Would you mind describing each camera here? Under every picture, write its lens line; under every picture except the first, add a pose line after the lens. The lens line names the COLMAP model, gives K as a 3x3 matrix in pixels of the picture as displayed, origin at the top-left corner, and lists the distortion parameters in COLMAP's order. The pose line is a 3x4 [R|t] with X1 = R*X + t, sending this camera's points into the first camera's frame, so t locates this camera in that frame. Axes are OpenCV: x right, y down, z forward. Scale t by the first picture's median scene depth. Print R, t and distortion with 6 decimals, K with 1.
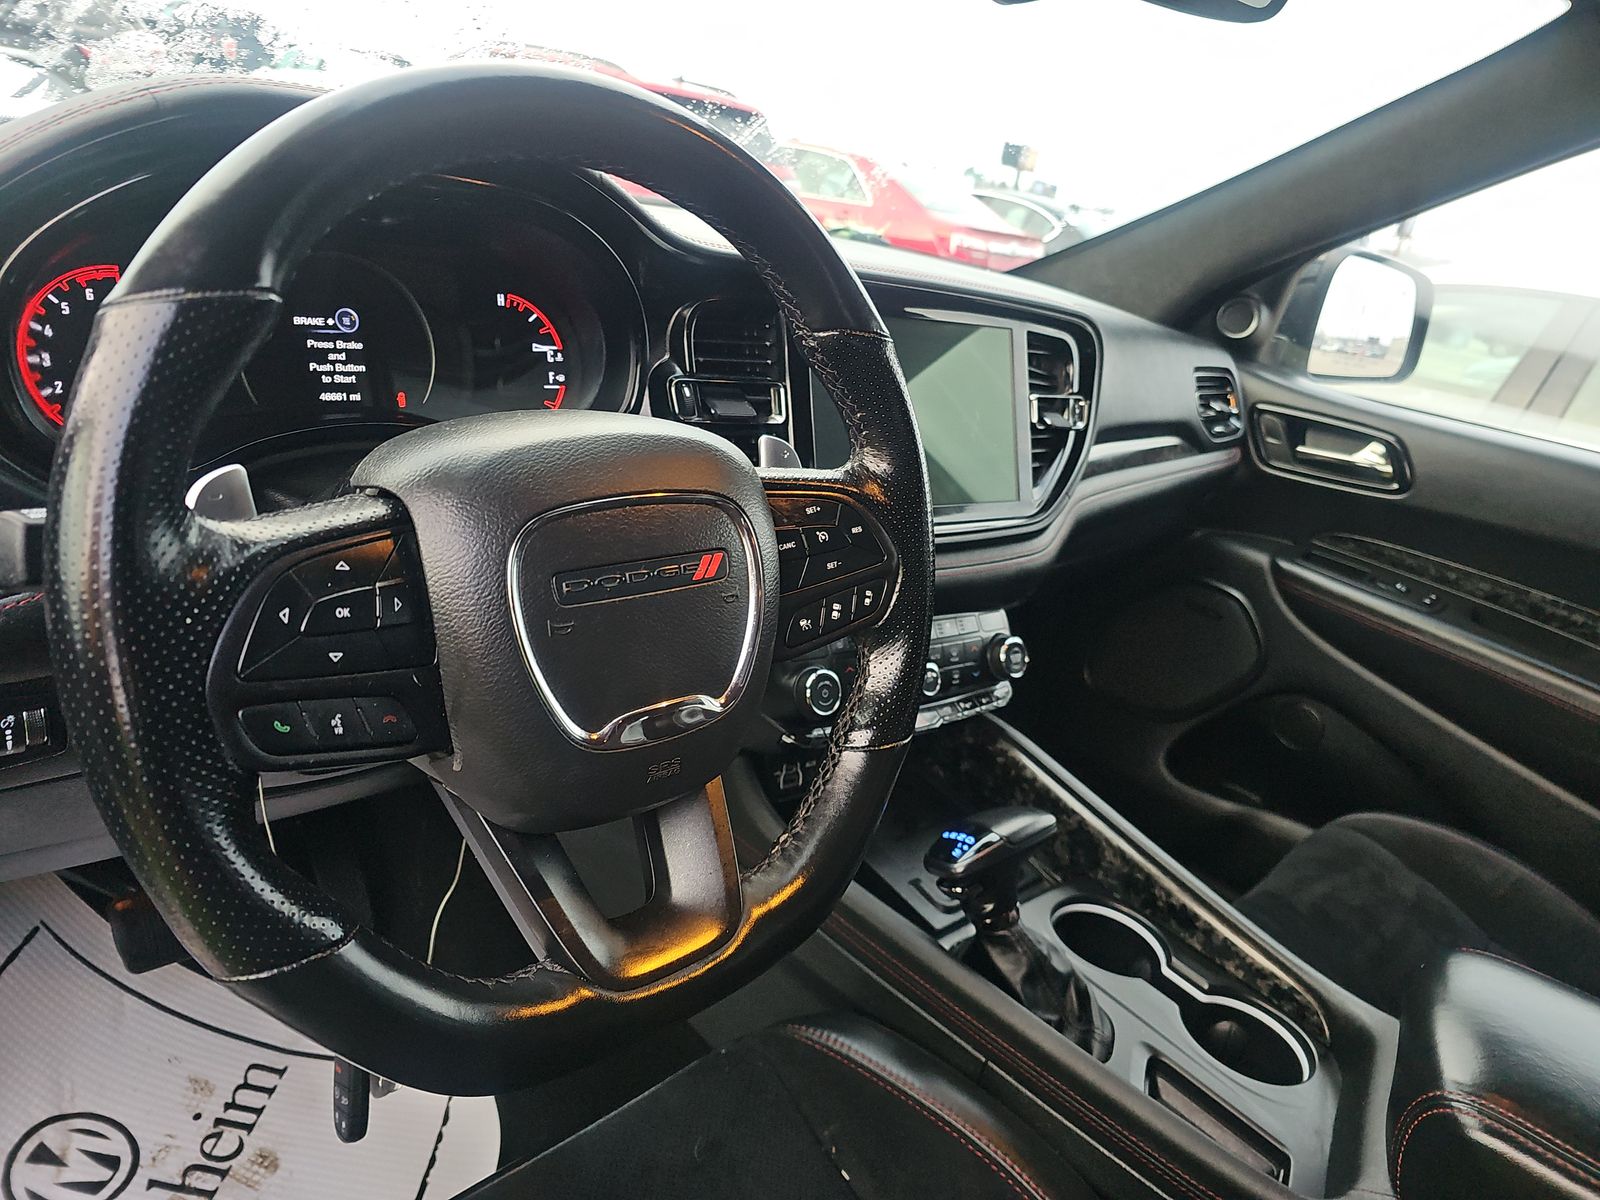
lens RADIAL K [[1070.4, 0, 799.9], [0, 1070.4, 603.9], [0, 0, 1]] dist [0.022966, -0.009782]
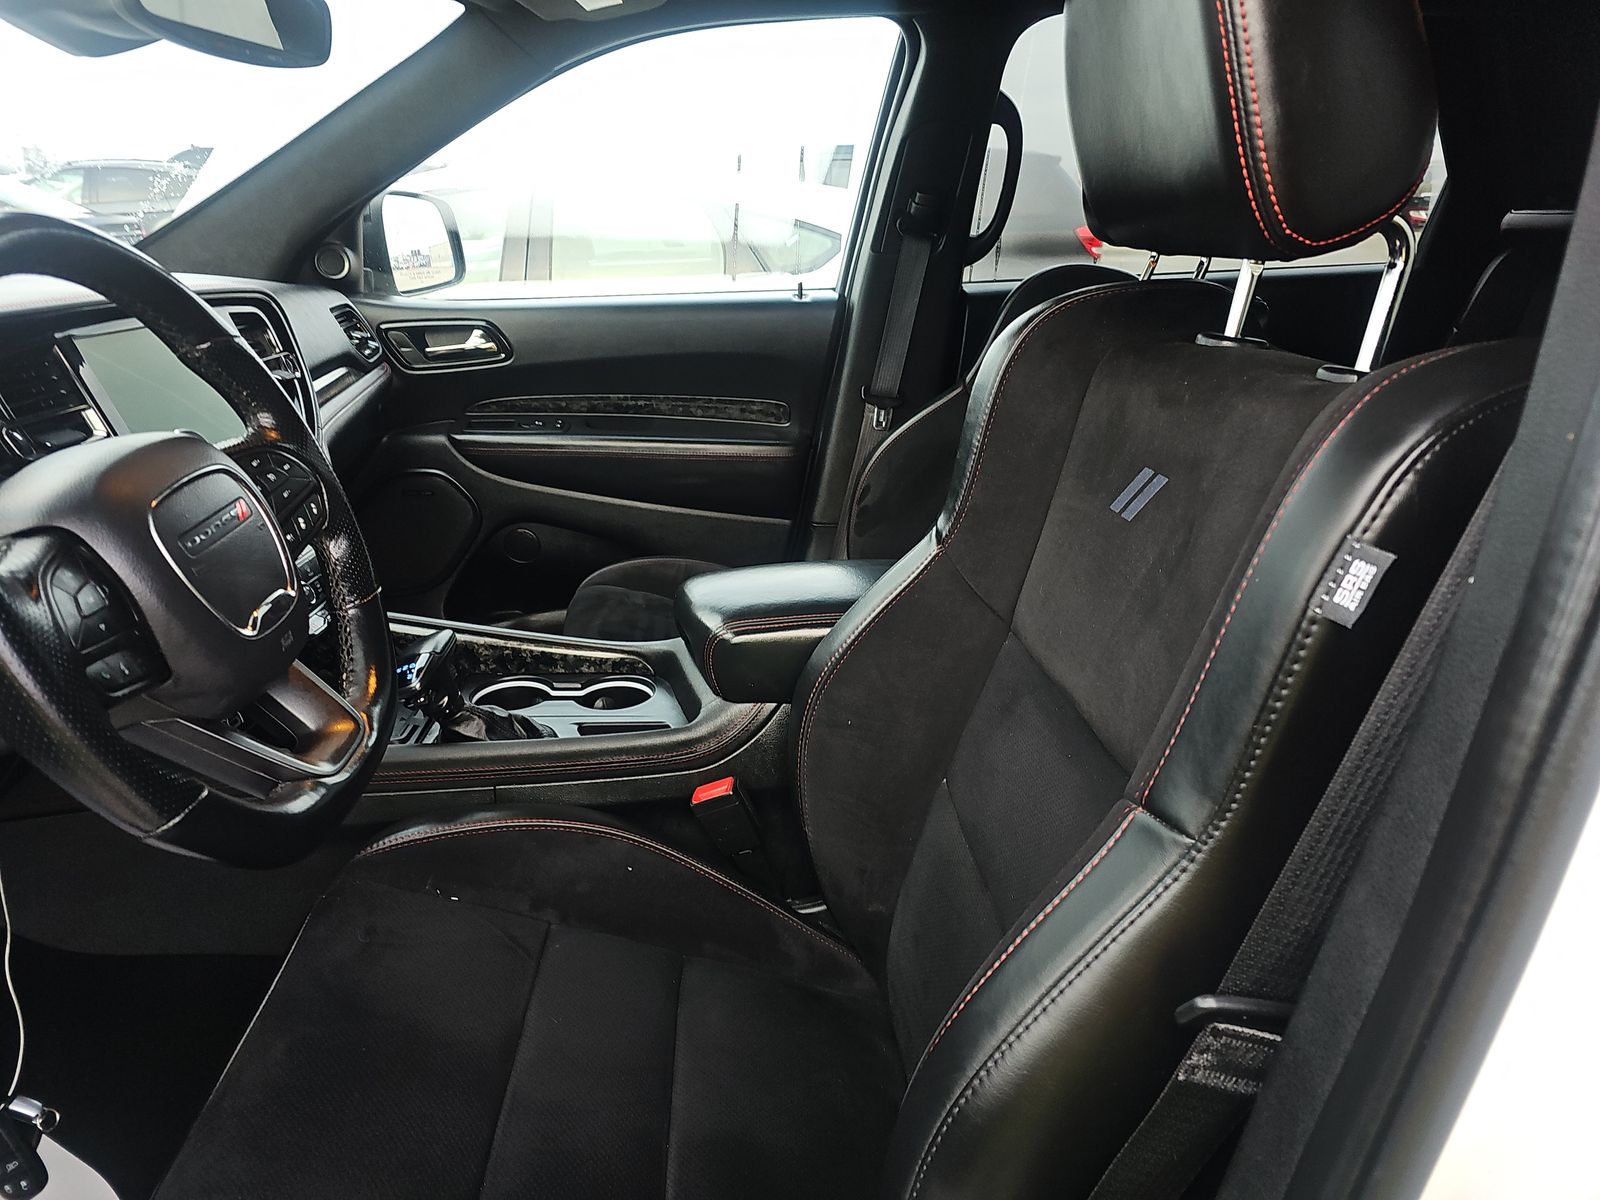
lens RADIAL K [[1070.4, 0, 801.6], [0, 1070.4, 598.4], [0, 0, 1]] dist [0.022966, -0.009782]
pose [[0.630858, -0.431159, 0.645074, -0.224293], [0.390083, 0.894924, 0.216669, 0.019850], [-0.670711, 0.114945, 0.732758, -0.223552]]
